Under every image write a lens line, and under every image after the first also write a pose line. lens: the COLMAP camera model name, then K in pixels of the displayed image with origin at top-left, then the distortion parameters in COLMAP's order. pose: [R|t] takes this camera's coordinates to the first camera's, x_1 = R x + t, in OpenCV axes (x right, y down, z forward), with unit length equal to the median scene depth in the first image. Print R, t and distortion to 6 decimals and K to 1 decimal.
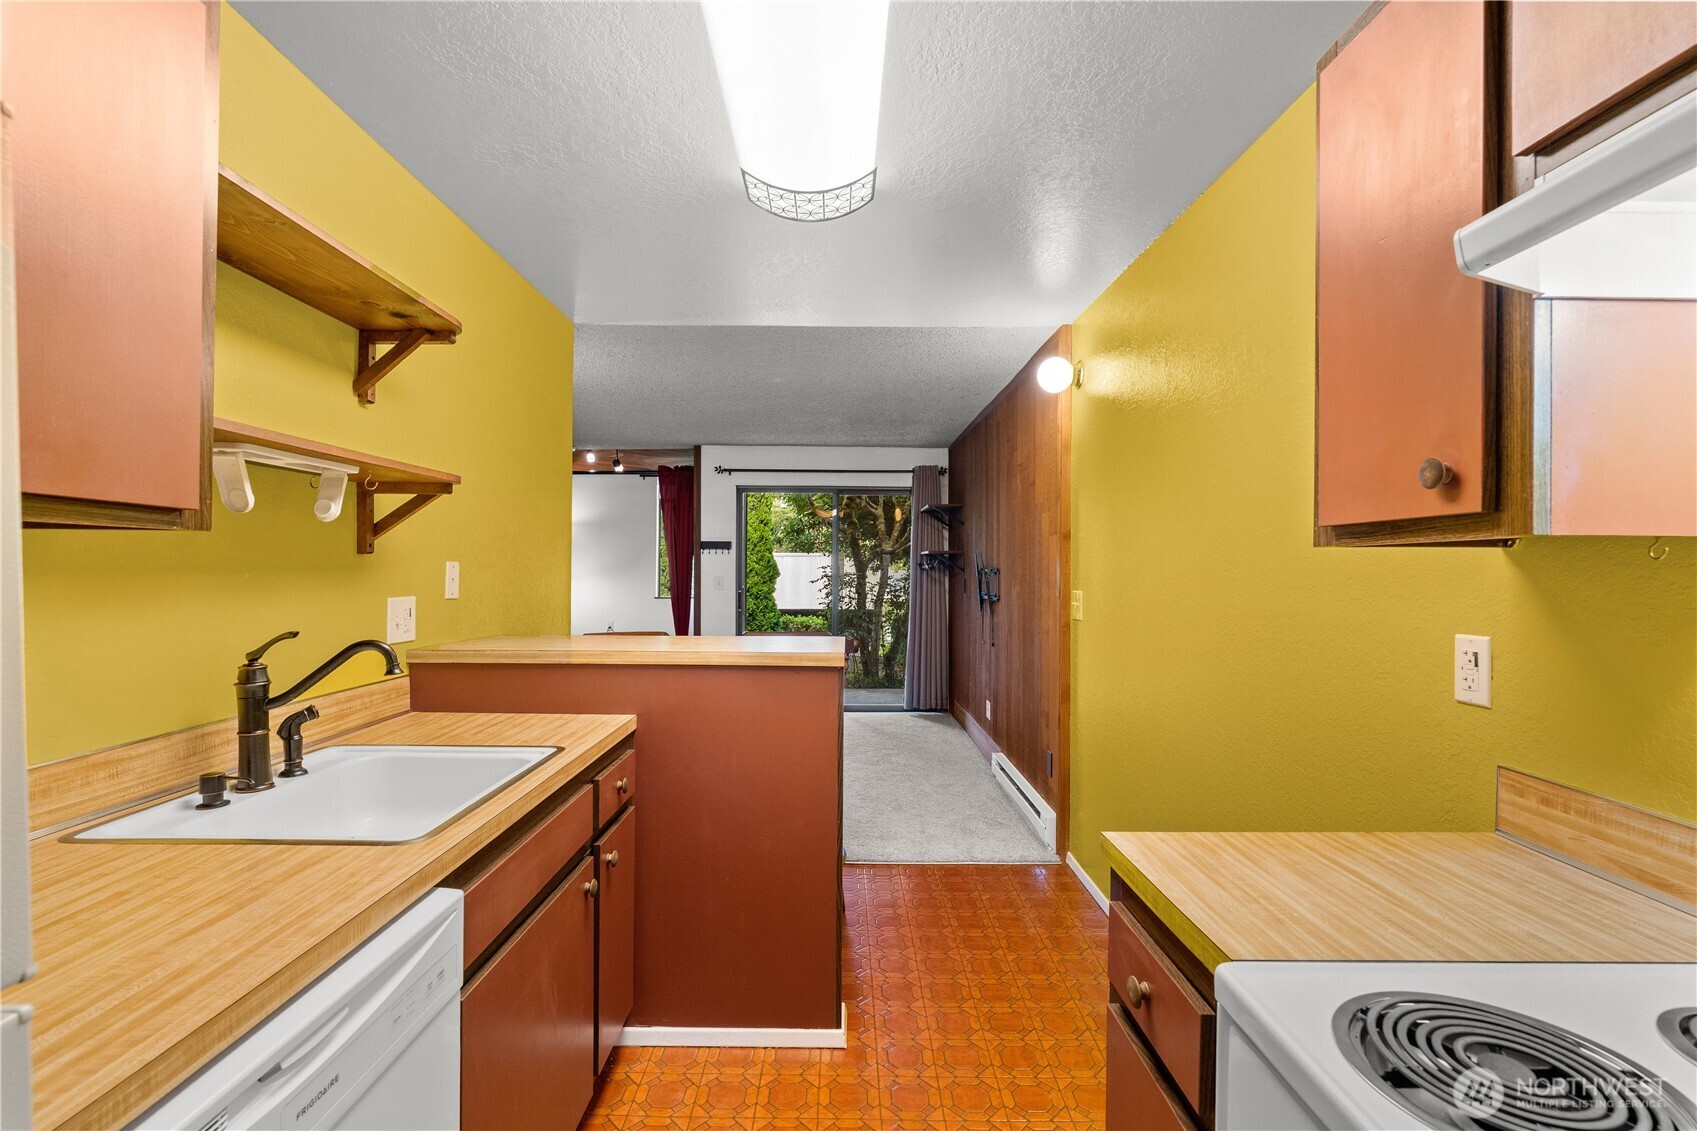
lens RADIAL K [[773.9, 0, 849.7], [0, 773.9, 572.4], [0, 0, 1]] dist [-0.006460, 0.000031]
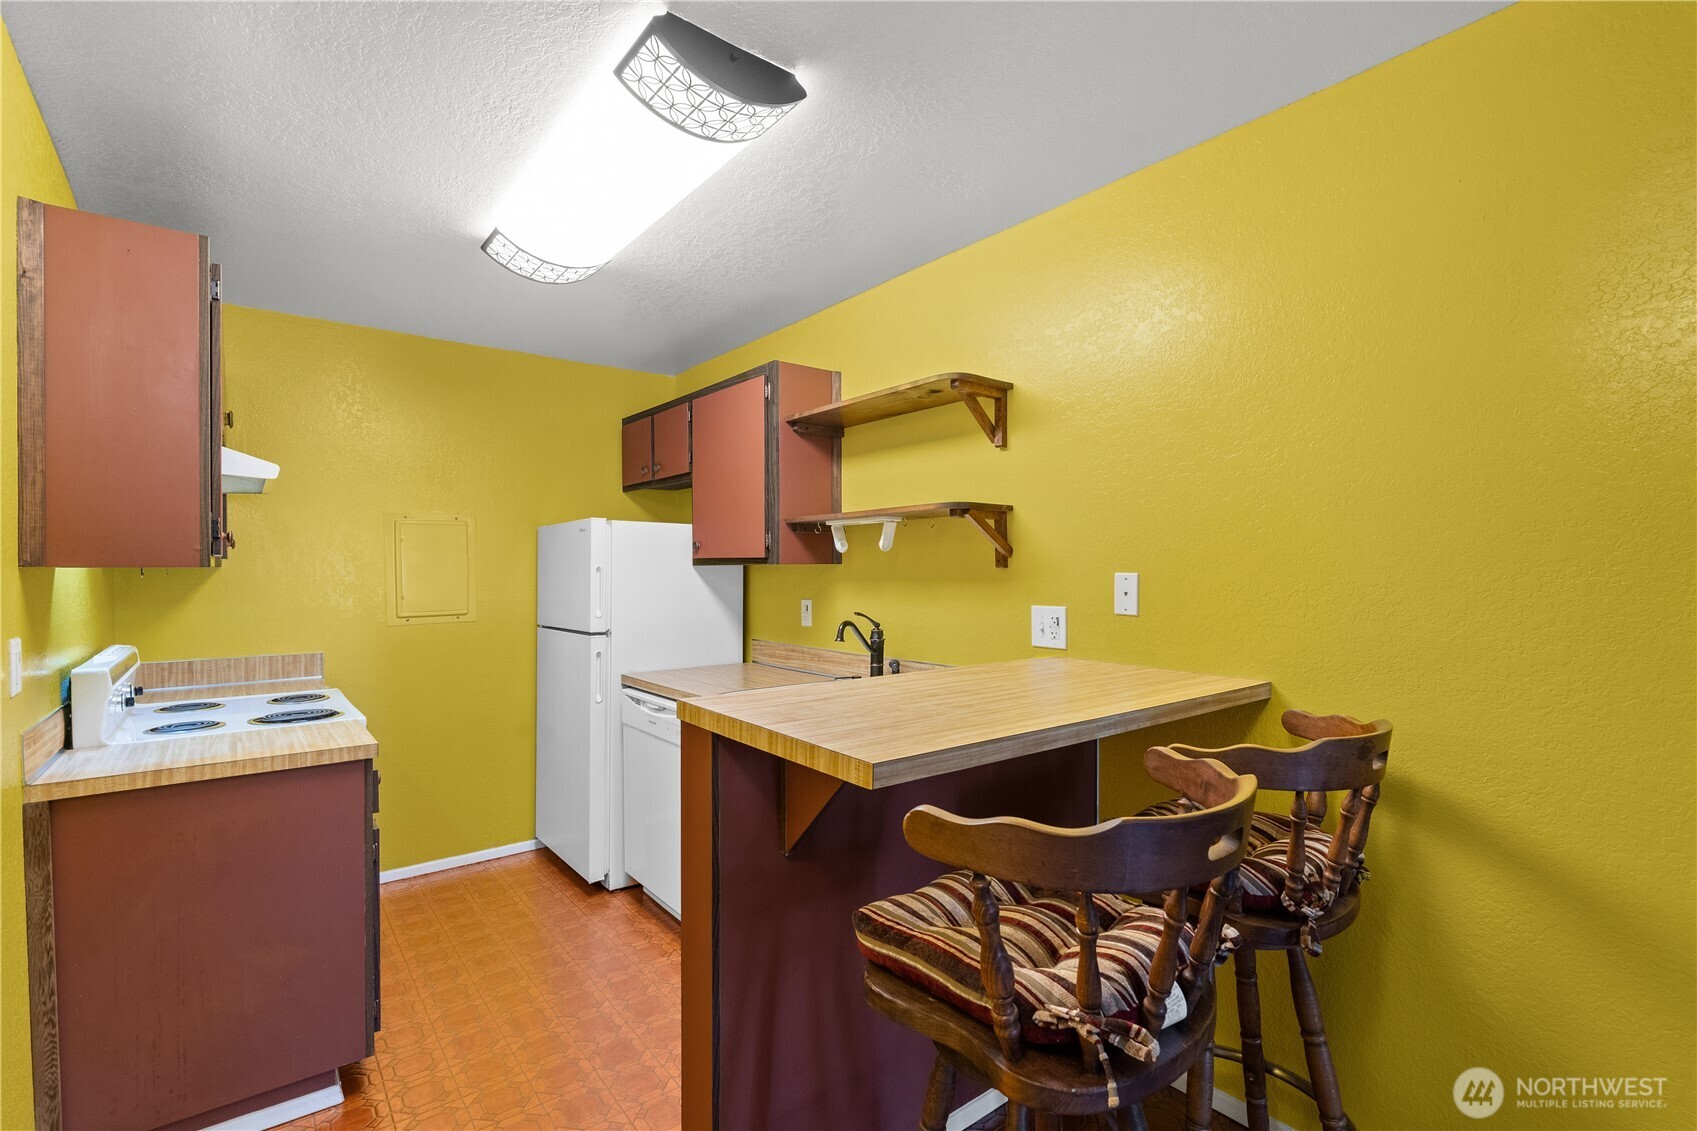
lens RADIAL K [[773.9, 0, 845.9], [0, 773.9, 574.4], [0, 0, 1]] dist [-0.006460, 0.000031]
pose [[-0.795413, 0.001808, -0.606065, 0.140246], [-0.001754, 0.999984, 0.005285, -0.008010], [0.606065, 0.005267, -0.795397, 0.773191]]
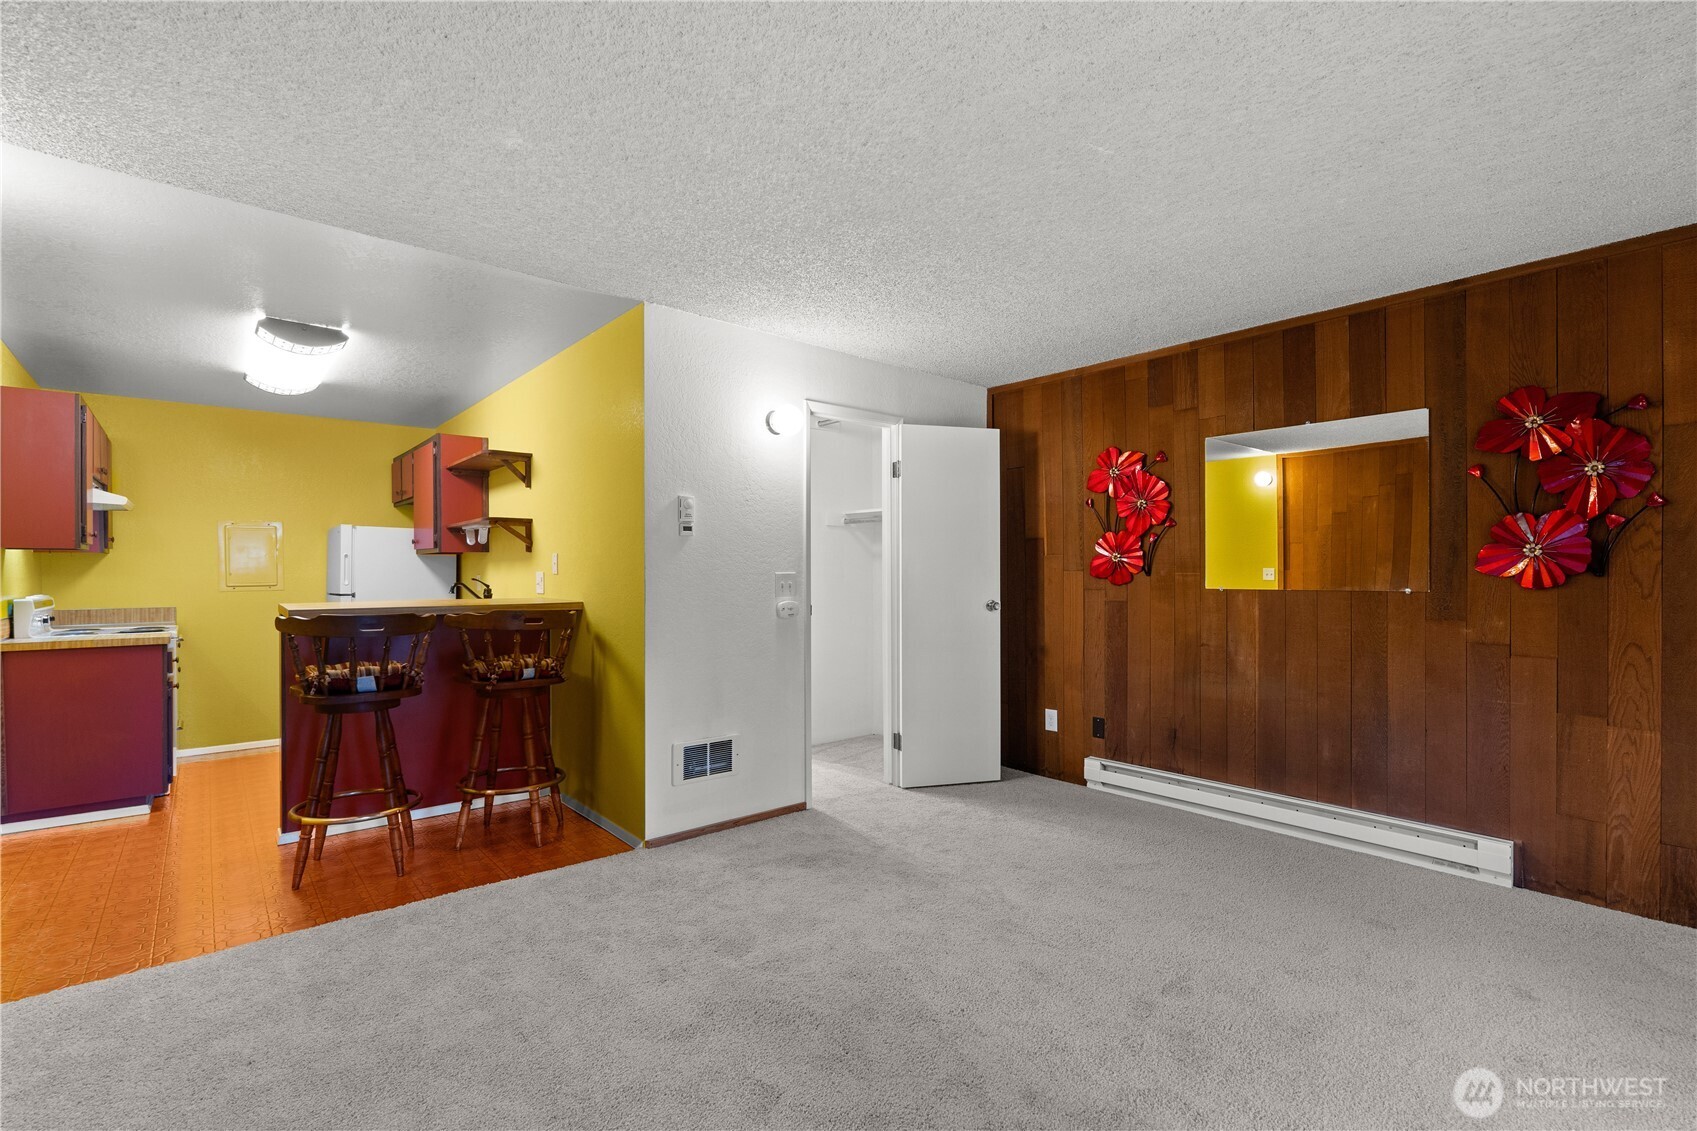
lens RADIAL K [[773.9, 0, 846.0], [0, 773.9, 576.5], [0, 0, 1]] dist [-0.006460, 0.000031]
pose [[-0.777057, -0.000871, -0.629430, 0.039732], [-0.003303, 0.999991, 0.002693, 0.016328], [0.629422, 0.004172, -0.777053, 1.435926]]
